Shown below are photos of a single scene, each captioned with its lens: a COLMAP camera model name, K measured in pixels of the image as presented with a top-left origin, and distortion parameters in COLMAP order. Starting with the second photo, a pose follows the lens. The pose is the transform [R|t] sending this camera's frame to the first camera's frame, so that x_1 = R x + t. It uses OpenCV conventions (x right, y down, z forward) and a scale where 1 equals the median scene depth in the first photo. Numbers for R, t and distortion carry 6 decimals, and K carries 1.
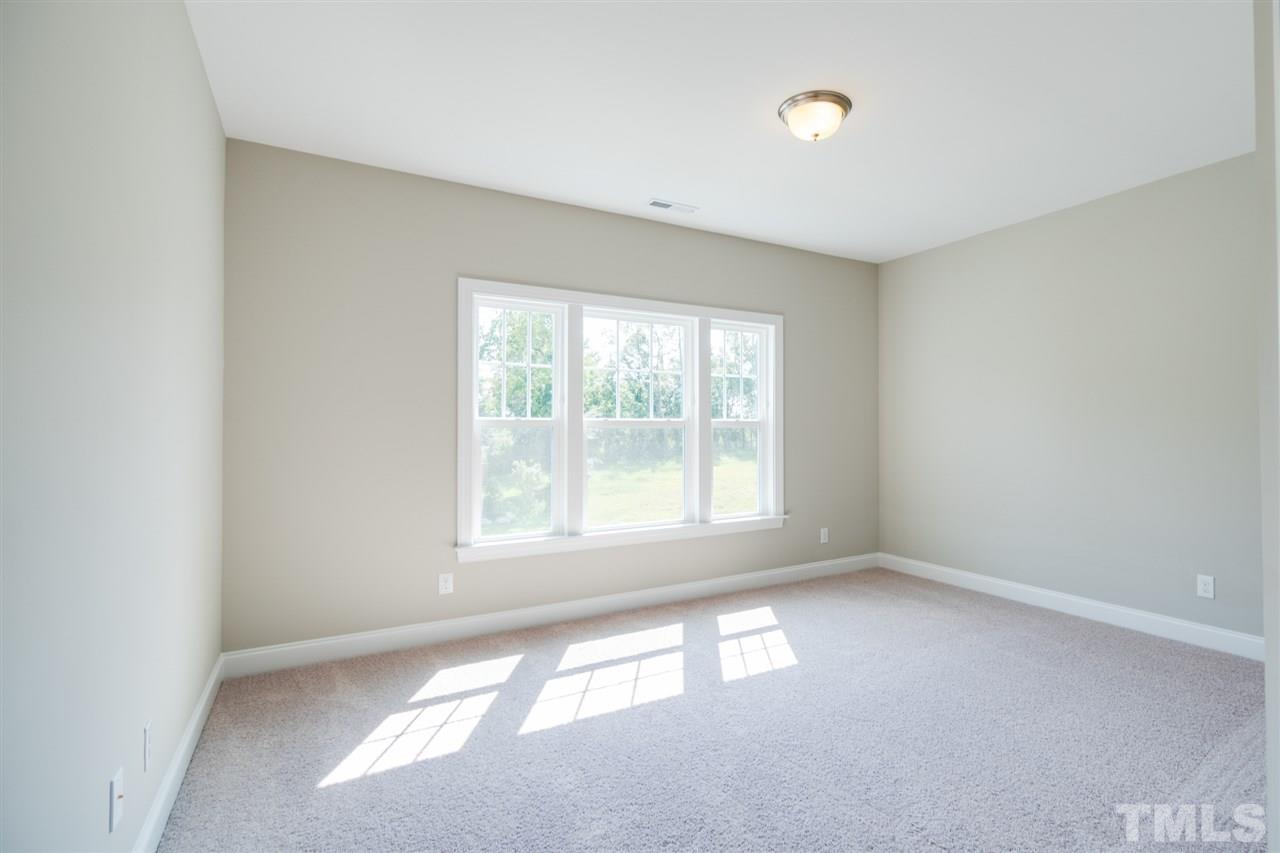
lens RADIAL K [[557.3, 0, 641.2], [0, 557.3, 420.8], [0, 0, 1]] dist [-0.019966, -0.000254]
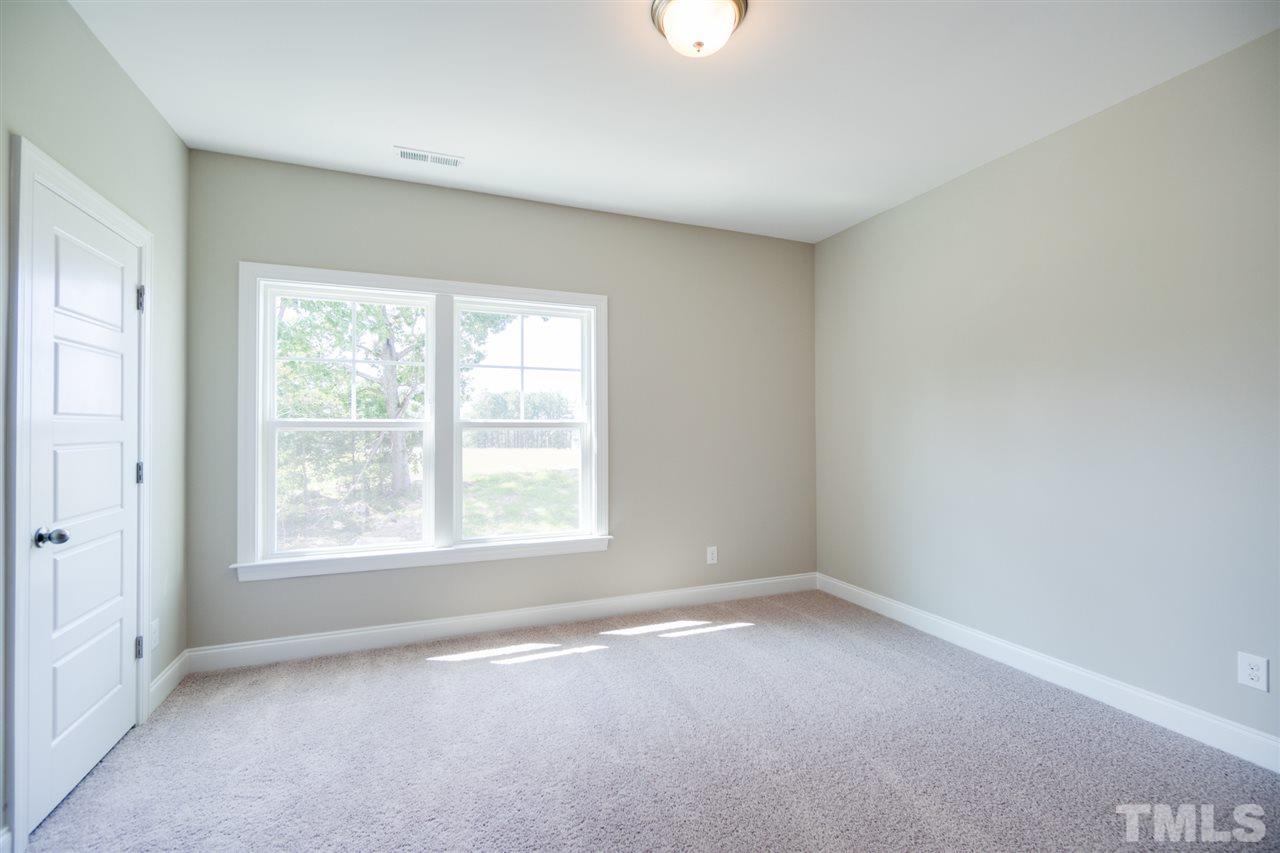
lens RADIAL K [[542.3, 0, 629.7], [0, 542.3, 427.3], [0, 0, 1]] dist [-0.013036, 0.000345]
pose [[0.994567, -0.000074, -0.104096, 0.285107], [0.000843, 0.999973, 0.007340, 0.001860], [0.104093, -0.007388, 0.994540, 0.151590]]
